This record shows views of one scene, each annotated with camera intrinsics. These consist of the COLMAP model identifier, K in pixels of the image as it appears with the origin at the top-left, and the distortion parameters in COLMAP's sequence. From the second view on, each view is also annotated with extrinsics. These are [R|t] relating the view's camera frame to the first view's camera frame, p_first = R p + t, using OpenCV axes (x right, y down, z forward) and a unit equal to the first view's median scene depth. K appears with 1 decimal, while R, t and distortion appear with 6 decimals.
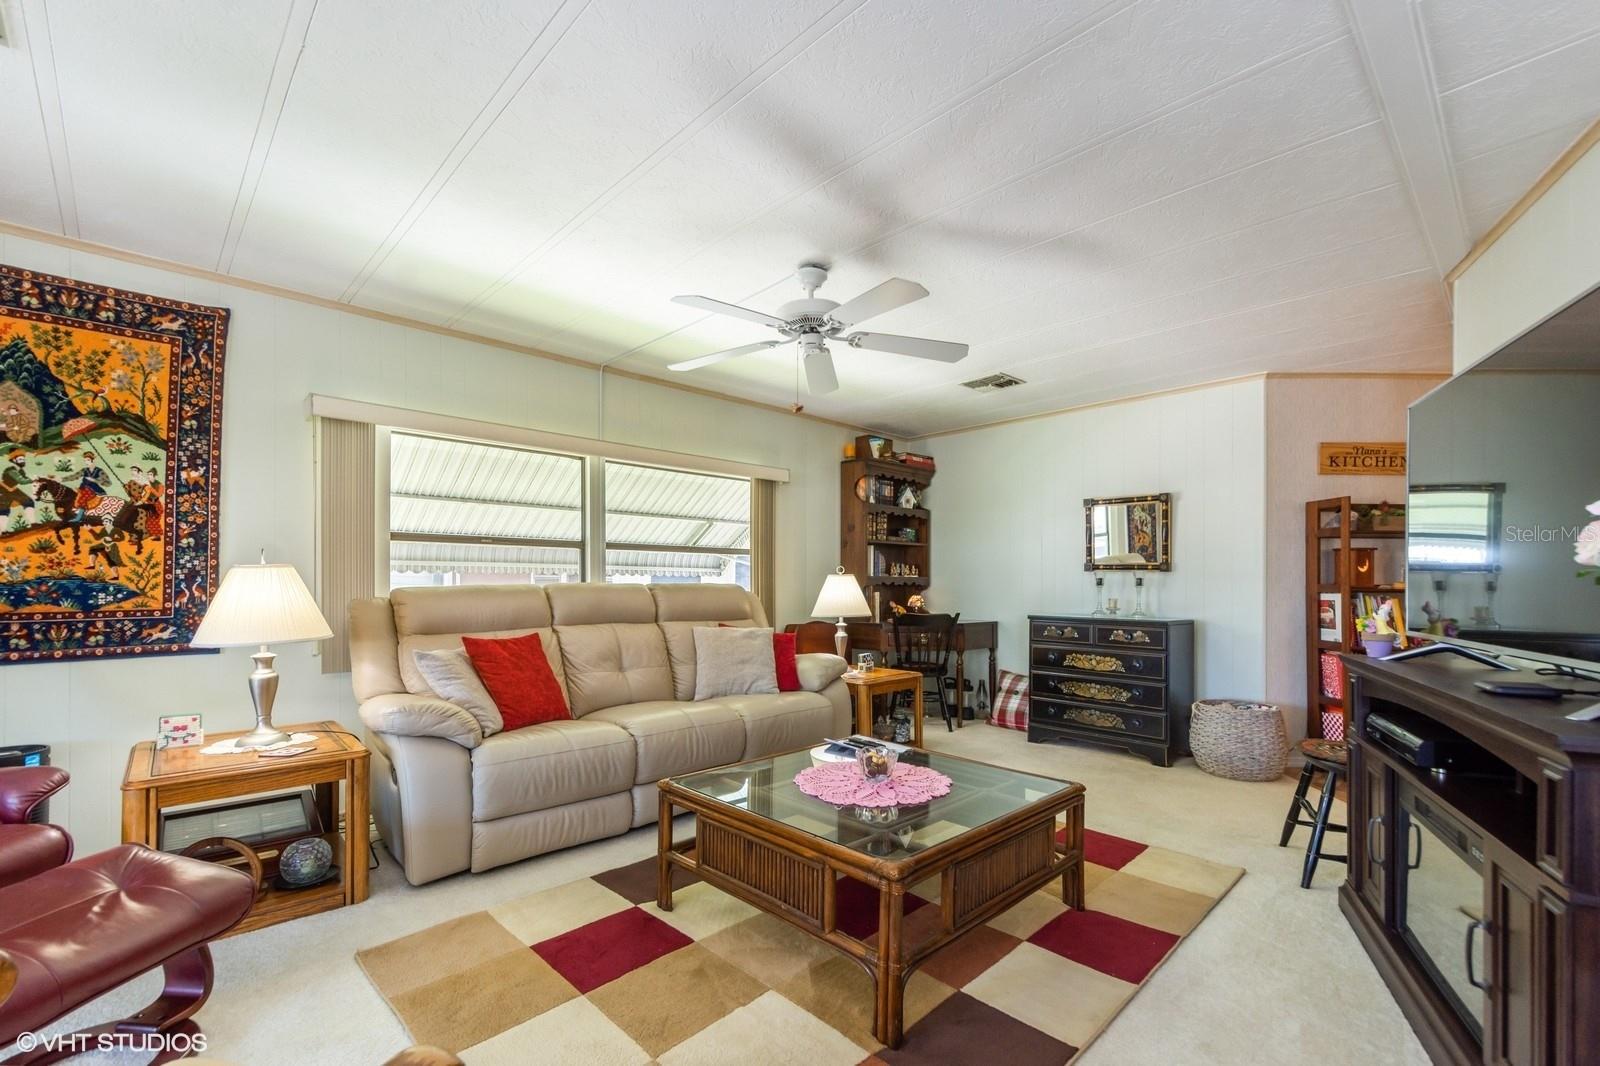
lens RADIAL K [[698.1, 0, 826.5], [0, 698.1, 577.8], [0, 0, 1]] dist [0.026931, -0.010461]
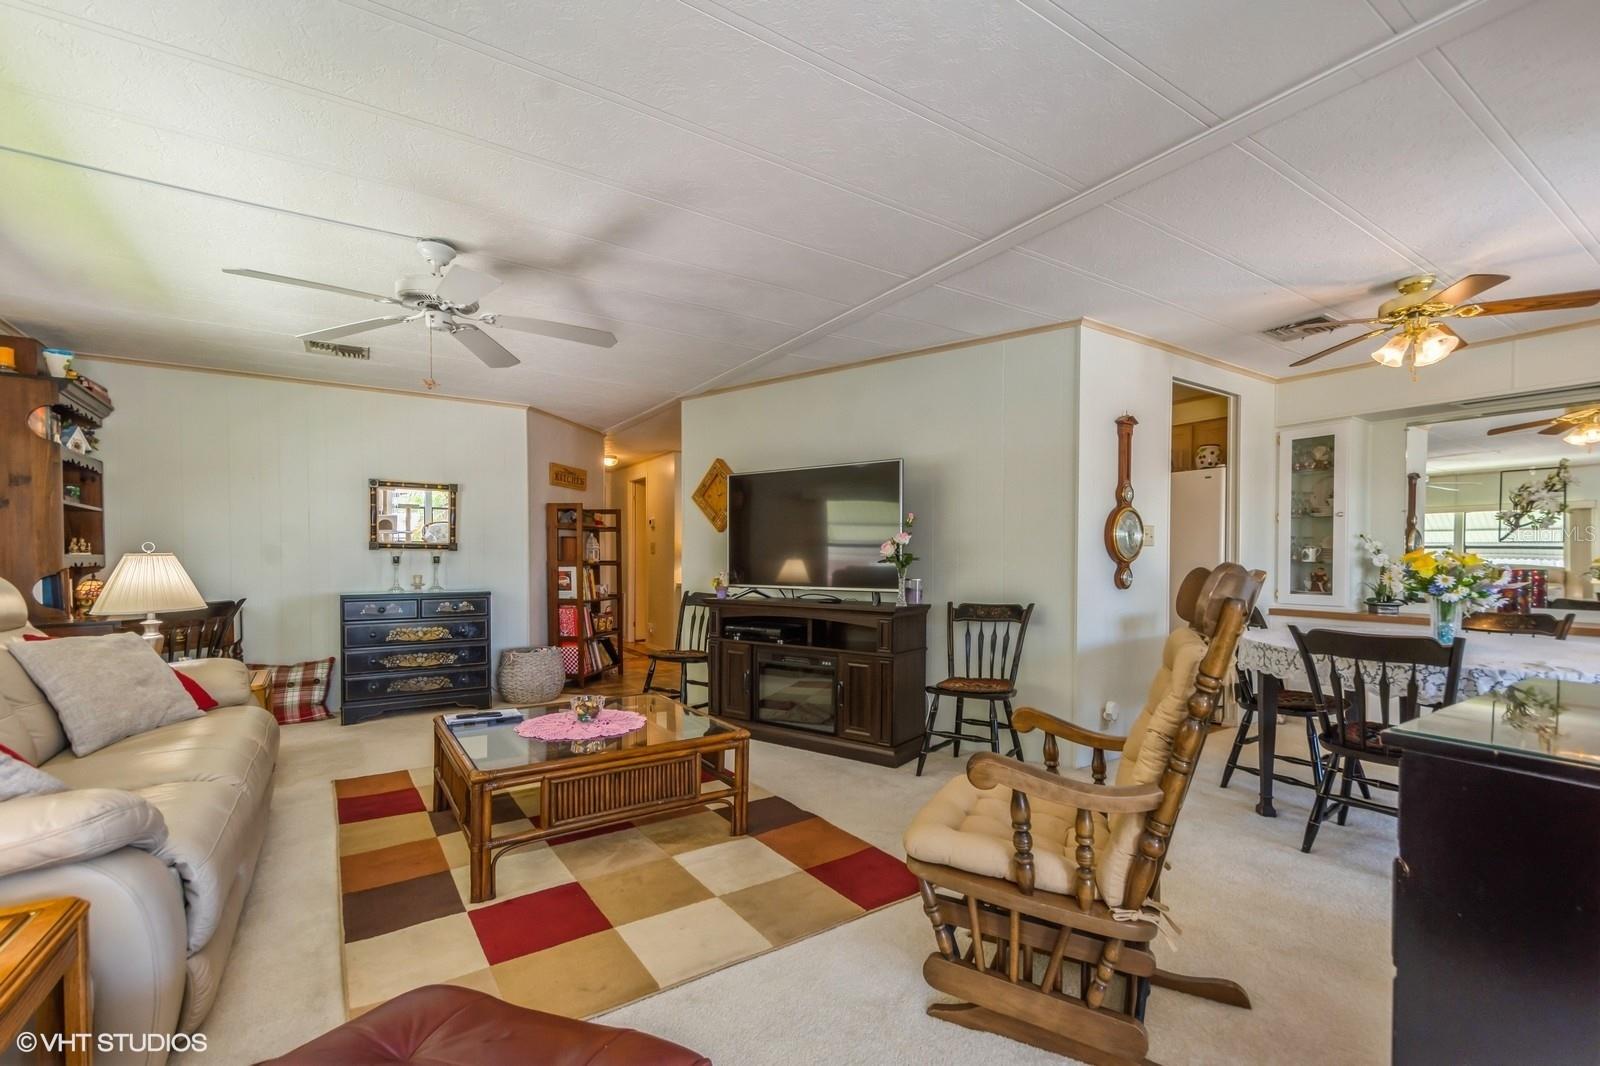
lens RADIAL K [[689.4, 0, 815.1], [0, 689.4, 569.3], [0, 0, 1]] dist [0.025081, -0.010218]
pose [[0.186568, -0.022443, 0.982186, -0.571073], [-0.004859, 0.999706, 0.023767, -0.008816], [-0.982430, -0.009206, 0.186404, 0.194200]]
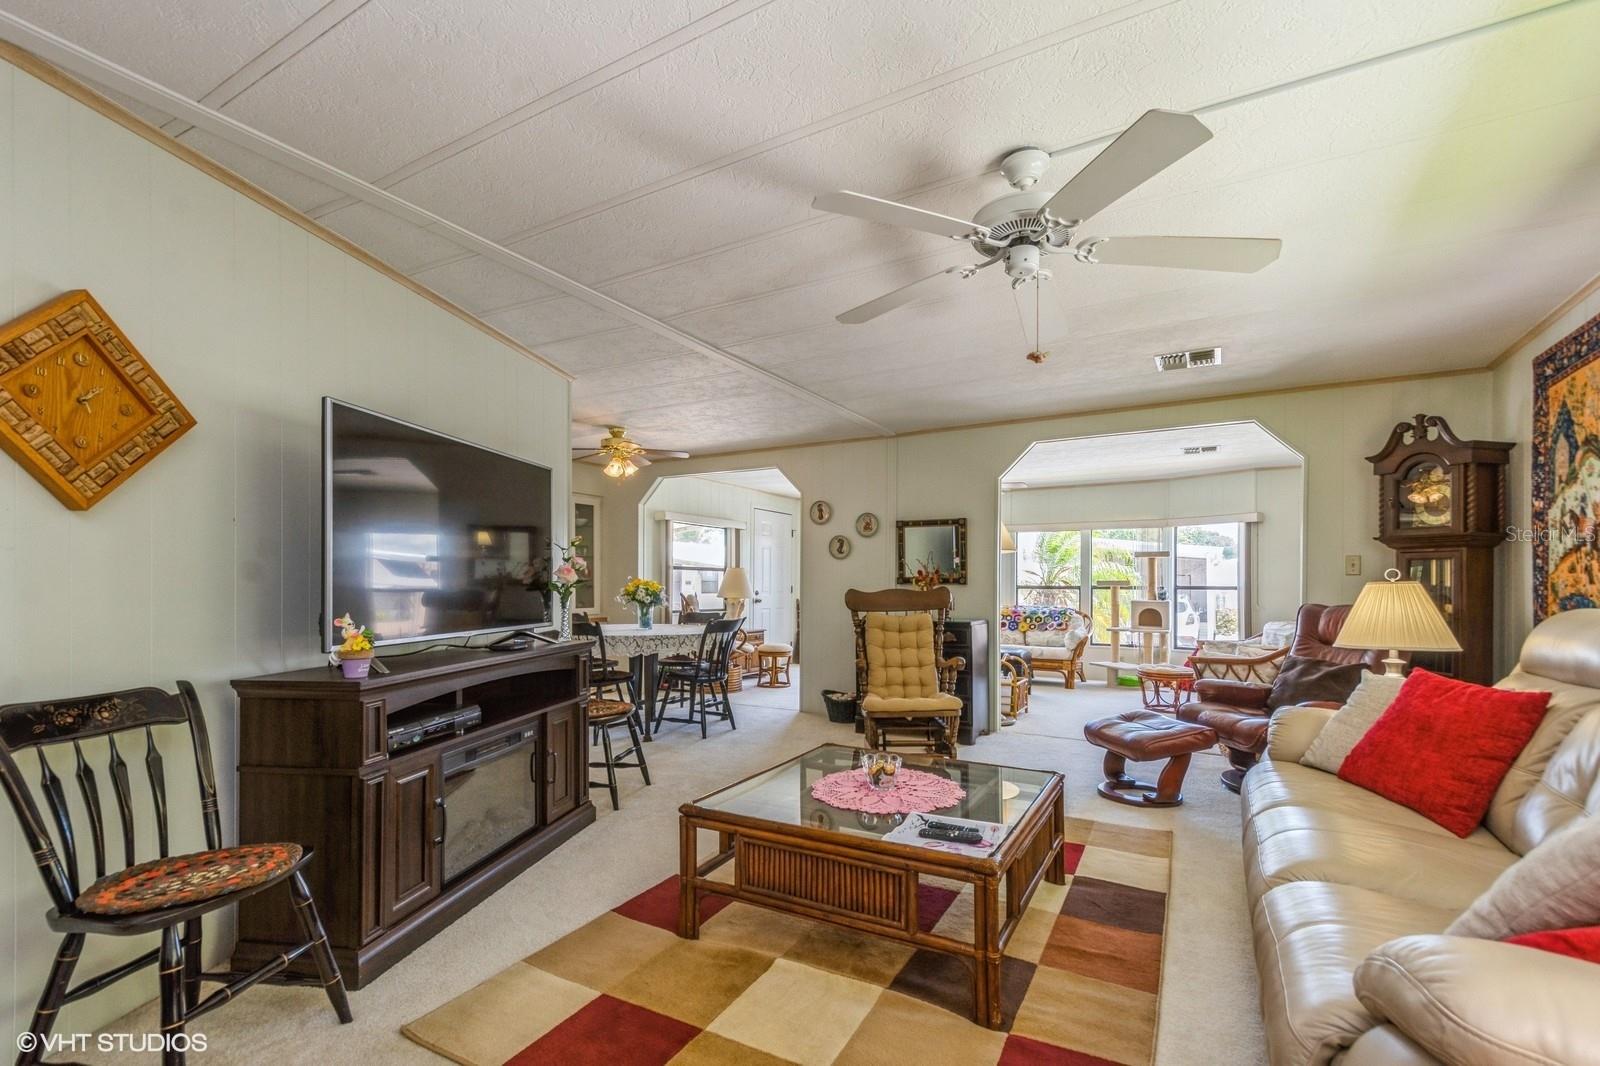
lens RADIAL K [[705.9, 0, 805.0], [0, 705.9, 578.3], [0, 0, 1]] dist [0.026667, -0.010866]
pose [[-0.964164, -0.009283, -0.265144, 0.246173], [-0.005978, 0.999894, -0.013268, -0.001899], [0.265239, -0.011208, -0.964118, 1.054432]]
